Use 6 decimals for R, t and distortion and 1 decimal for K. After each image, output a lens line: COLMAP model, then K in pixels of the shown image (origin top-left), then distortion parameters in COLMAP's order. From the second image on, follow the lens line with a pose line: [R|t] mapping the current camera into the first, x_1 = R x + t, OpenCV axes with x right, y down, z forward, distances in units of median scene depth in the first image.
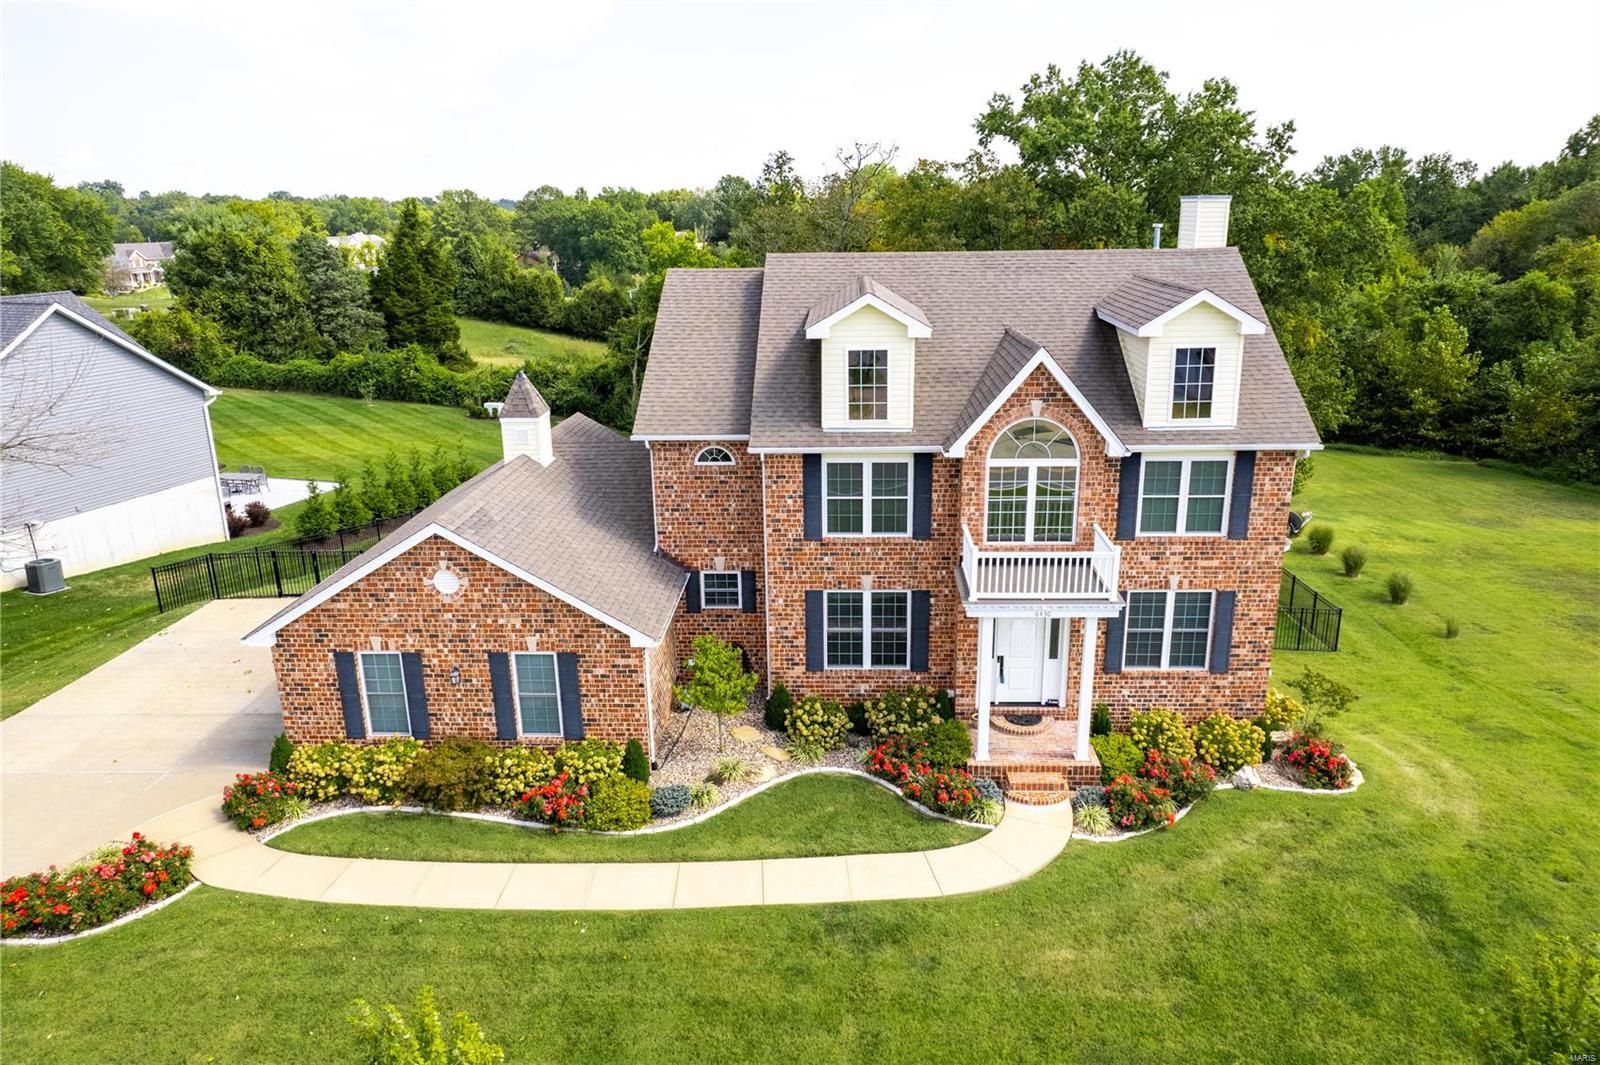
lens RADIAL K [[1084.4, 0, 802.6], [0, 1084.4, 537.9], [0, 0, 1]] dist [-0.044932, 0.060116]
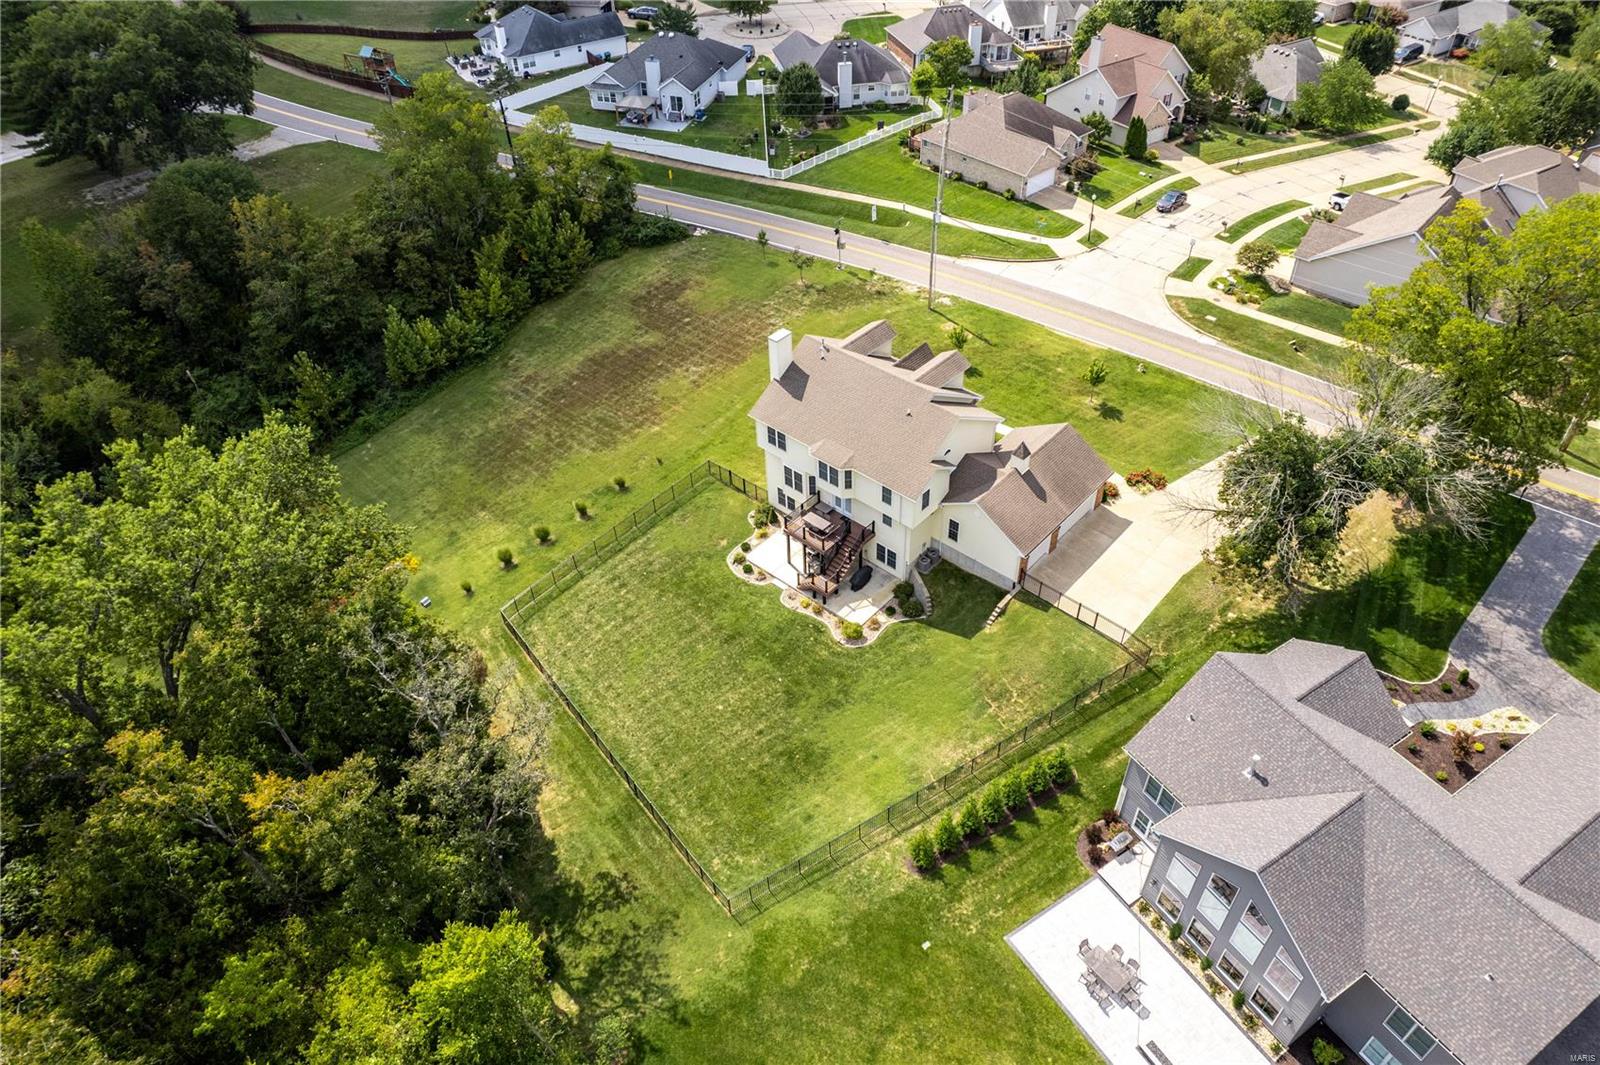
lens RADIAL K [[1084.4, 0, 802.6], [0, 1084.4, 537.9], [0, 0, 1]] dist [-0.044932, 0.060116]
pose [[-0.772379, -0.399918, 0.493454, -1.497511], [0.220336, 0.559950, 0.798691, -2.735430], [-0.595721, 0.725618, -0.344377, 2.849311]]
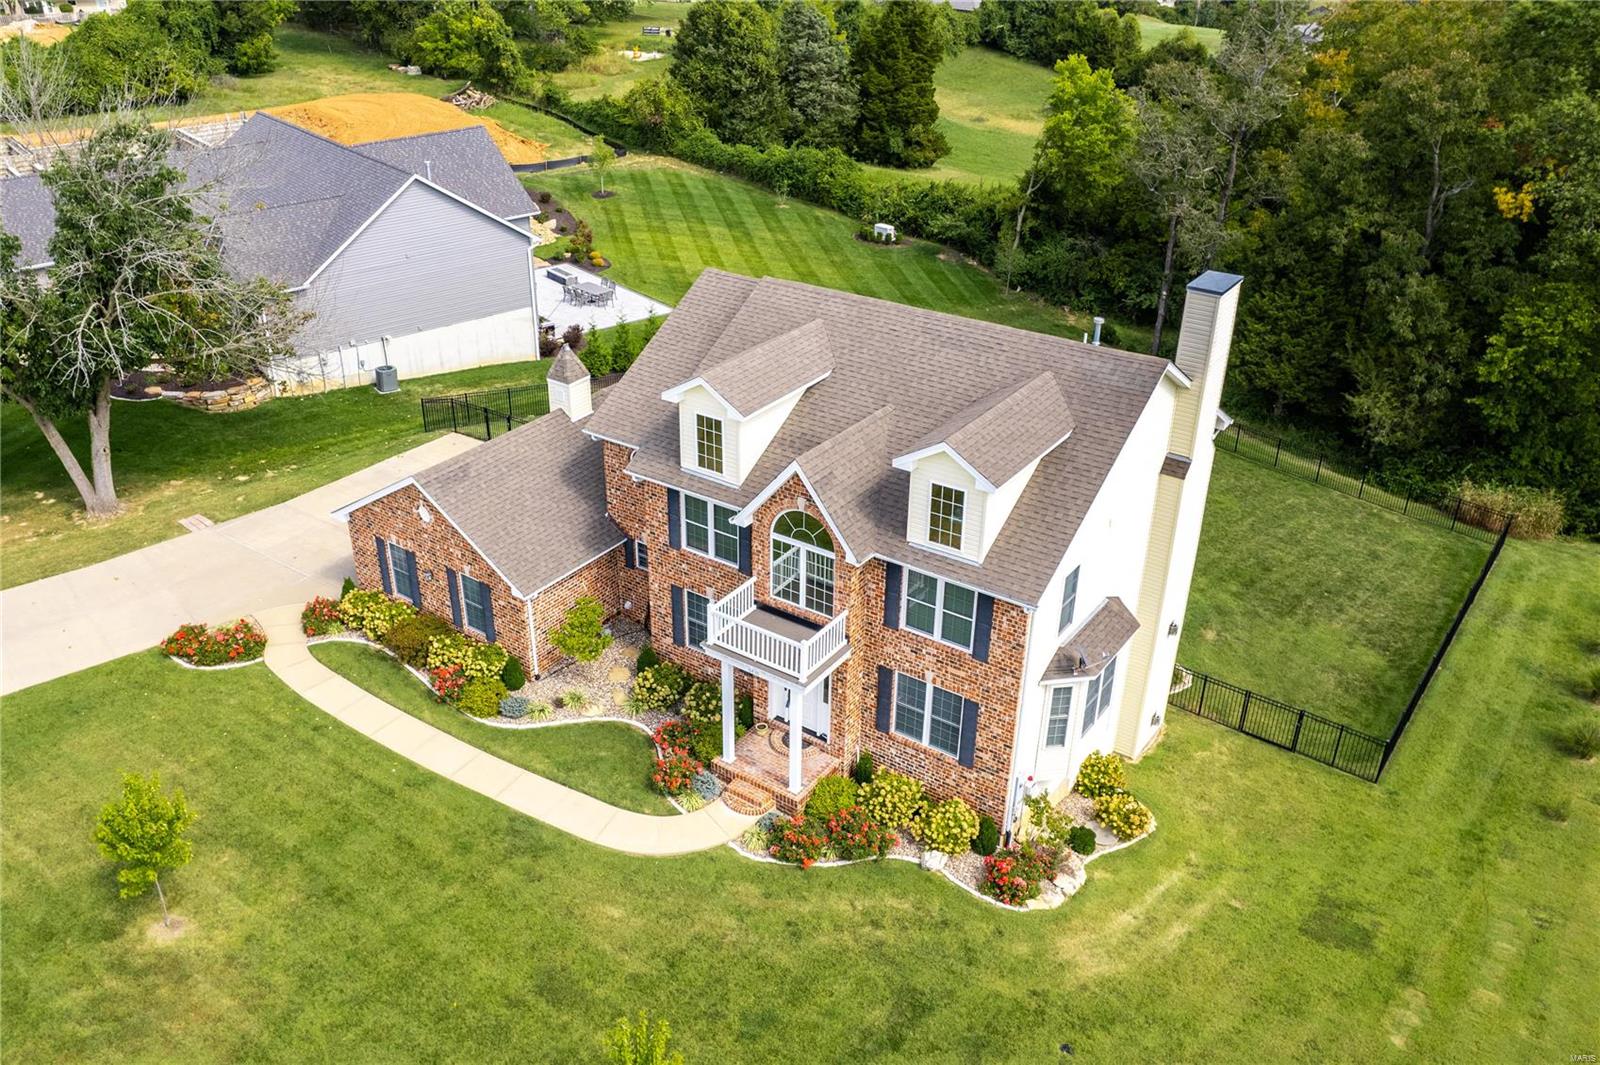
lens RADIAL K [[1267.2, 0, 727.6], [0, 1267.2, 537.7], [0, 0, 1]] dist [-0.048555, 0.008183]
pose [[0.819806, 0.276610, -0.501404, 0.798446], [-0.166466, 0.952901, 0.253513, -0.395206], [0.547912, -0.124365, 0.827240, -0.167360]]
